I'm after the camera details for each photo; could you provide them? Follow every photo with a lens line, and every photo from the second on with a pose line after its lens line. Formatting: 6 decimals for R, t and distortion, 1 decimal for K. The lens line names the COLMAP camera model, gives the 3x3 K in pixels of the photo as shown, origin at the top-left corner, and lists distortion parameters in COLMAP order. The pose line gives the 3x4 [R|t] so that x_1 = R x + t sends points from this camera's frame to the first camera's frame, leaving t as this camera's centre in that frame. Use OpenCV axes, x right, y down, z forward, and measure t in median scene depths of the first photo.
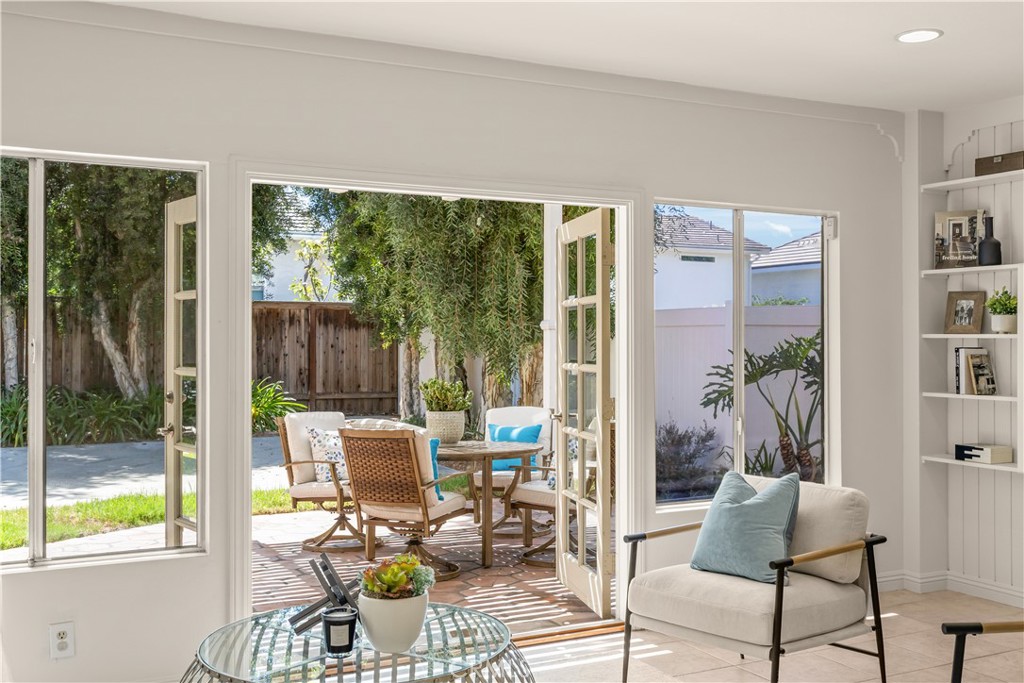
lens RADIAL K [[1056.5, 0, 516.3], [0, 1056.5, 335.5], [0, 0, 1]] dist [0.002335, -0.003103]
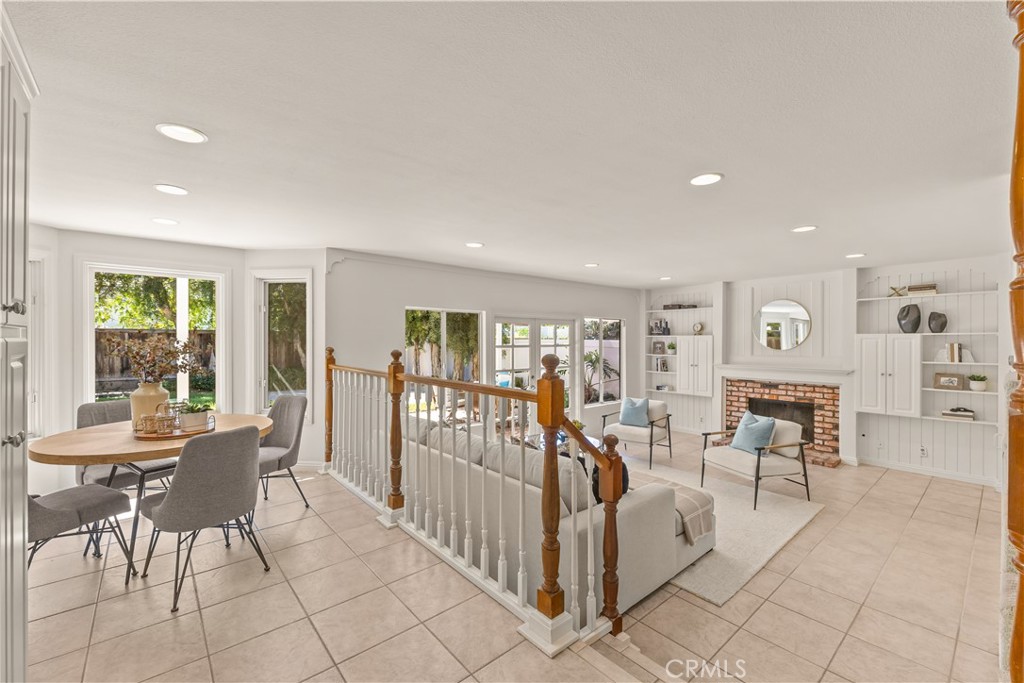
lens RADIAL K [[429.1, 0, 487.0], [0, 429.1, 342.4], [0, 0, 1]] dist [0.002006, 0.000045]
pose [[0.980547, -0.003394, 0.196255, -0.488640], [0.001732, 0.999961, 0.008638, -0.063629], [-0.196276, -0.008130, 0.980515, -0.336717]]
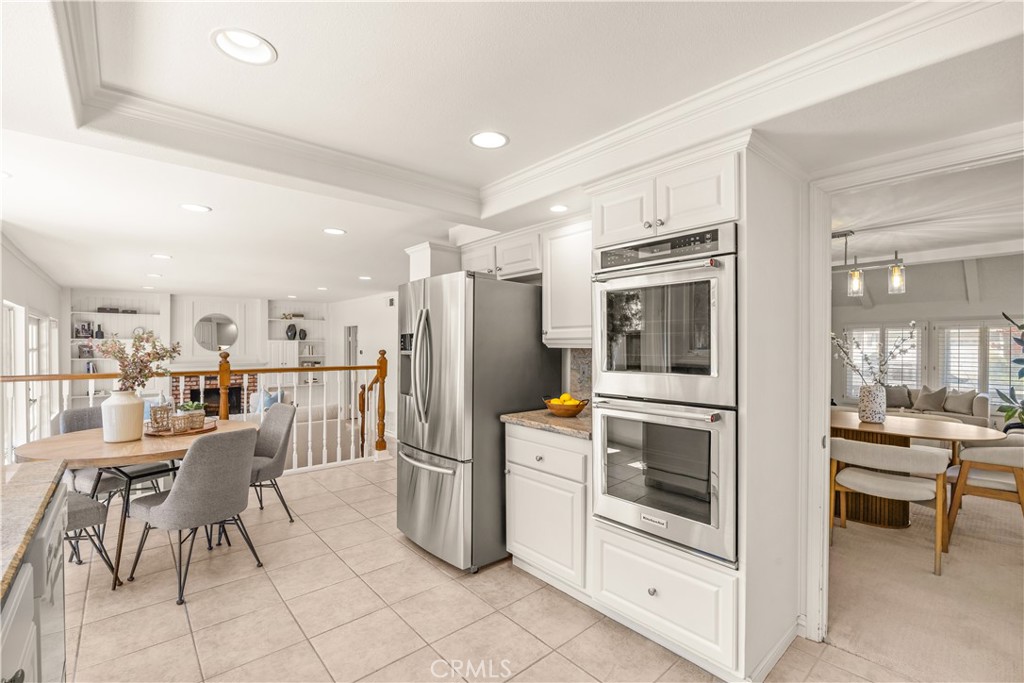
lens RADIAL K [[471.2, 0, 514.1], [0, 471.2, 352.0], [0, 0, 1]] dist [-0.002685, -0.000030]
pose [[-0.212443, -0.019128, 0.976986, -1.552793], [-0.006050, 0.999815, 0.018260, -0.066951], [-0.977155, -0.002031, -0.212520, -0.003680]]
